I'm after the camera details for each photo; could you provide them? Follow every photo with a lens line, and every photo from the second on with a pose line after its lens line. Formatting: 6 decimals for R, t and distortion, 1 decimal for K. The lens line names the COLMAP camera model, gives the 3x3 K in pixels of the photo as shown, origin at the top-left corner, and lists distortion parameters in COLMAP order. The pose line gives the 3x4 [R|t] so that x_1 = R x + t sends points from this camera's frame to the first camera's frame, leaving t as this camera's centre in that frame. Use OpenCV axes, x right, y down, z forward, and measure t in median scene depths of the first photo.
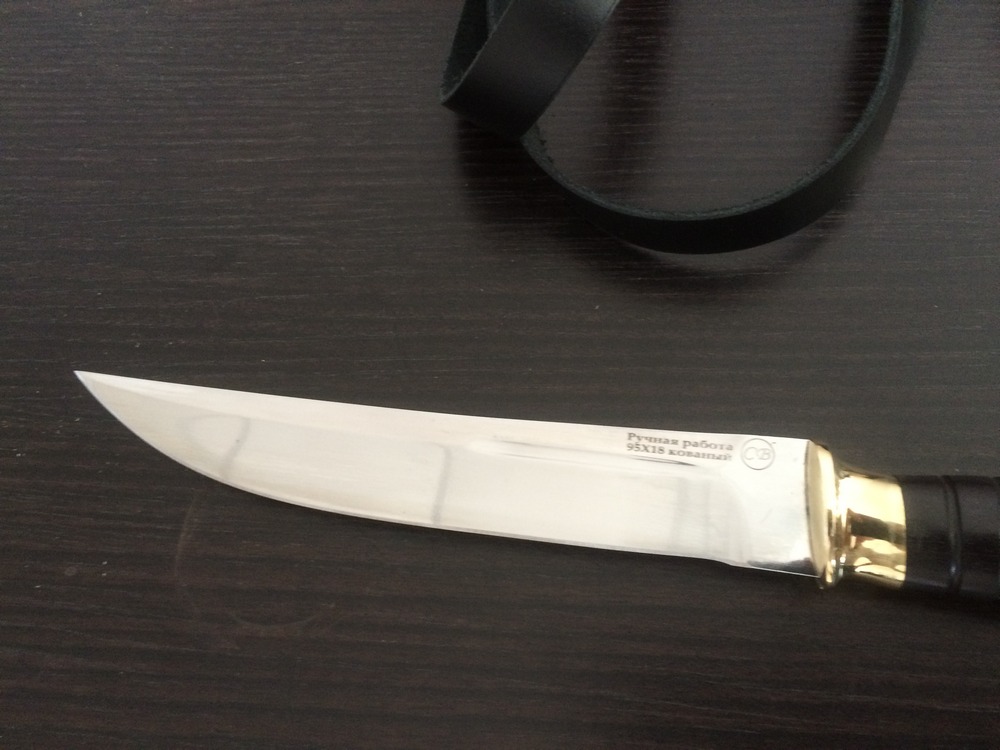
lens RADIAL K [[879.0, 0, 502.2], [0, 879.0, 360.3], [0, 0, 1]] dist [0.093804, -0.151622]
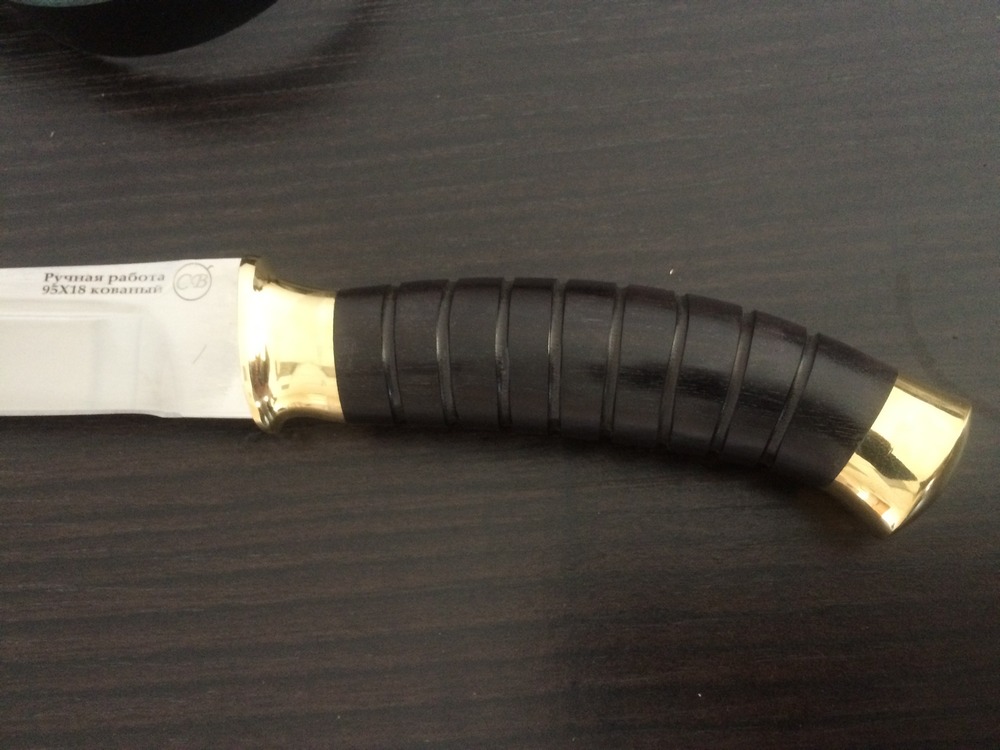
lens RADIAL K [[879.0, 0, 502.2], [0, 879.0, 360.3], [0, 0, 1]] dist [0.093804, -0.151622]
pose [[0.994152, -0.095311, 0.050771, 0.516389], [0.091807, 0.993494, 0.067382, 0.146723], [-0.056863, -0.062327, 0.996435, 0.157818]]
